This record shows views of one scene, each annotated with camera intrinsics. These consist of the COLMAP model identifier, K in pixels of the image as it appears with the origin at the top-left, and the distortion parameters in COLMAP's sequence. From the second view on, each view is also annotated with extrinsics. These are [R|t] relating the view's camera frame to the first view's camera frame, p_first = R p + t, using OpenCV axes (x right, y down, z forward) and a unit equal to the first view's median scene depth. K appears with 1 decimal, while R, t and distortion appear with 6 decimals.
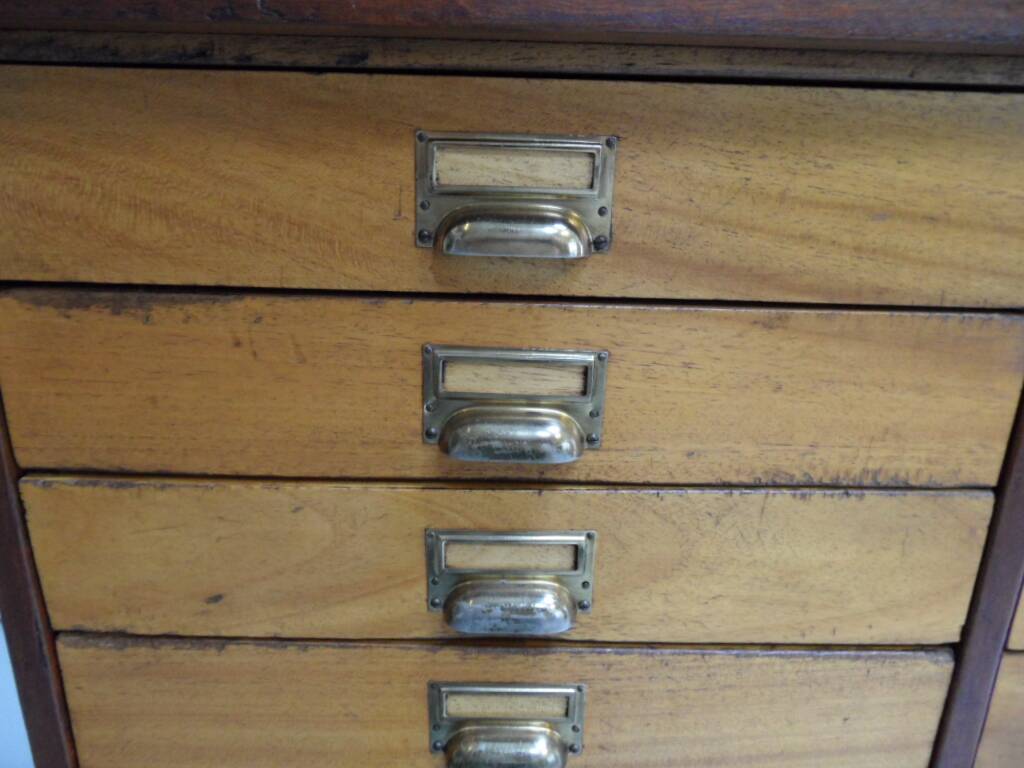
lens RADIAL K [[746.3, 0, 515.4], [0, 746.3, 377.3], [0, 0, 1]] dist [-0.023988, 0.005900]
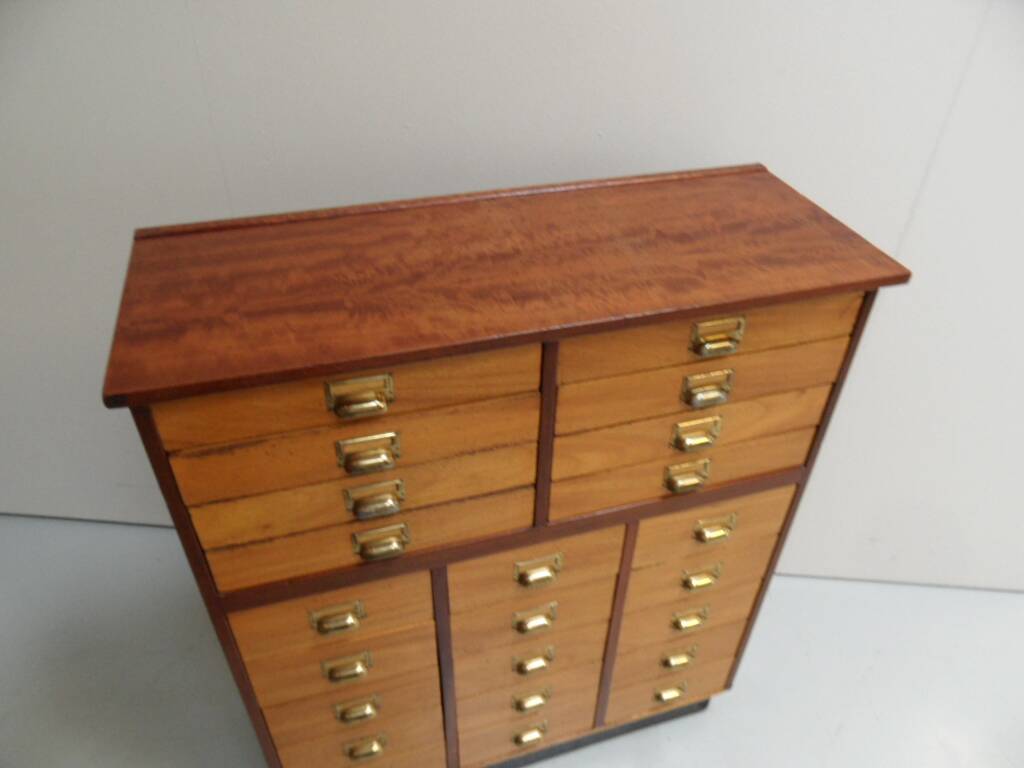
lens RADIAL K [[746.3, 0, 514.8], [0, 746.3, 390.9], [0, 0, 1]] dist [-0.023988, 0.005900]
pose [[0.957274, -0.178427, 0.227575, -0.077383], [0.085993, 0.926997, 0.365079, -1.181384], [-0.276101, -0.329911, 0.902733, -1.682214]]
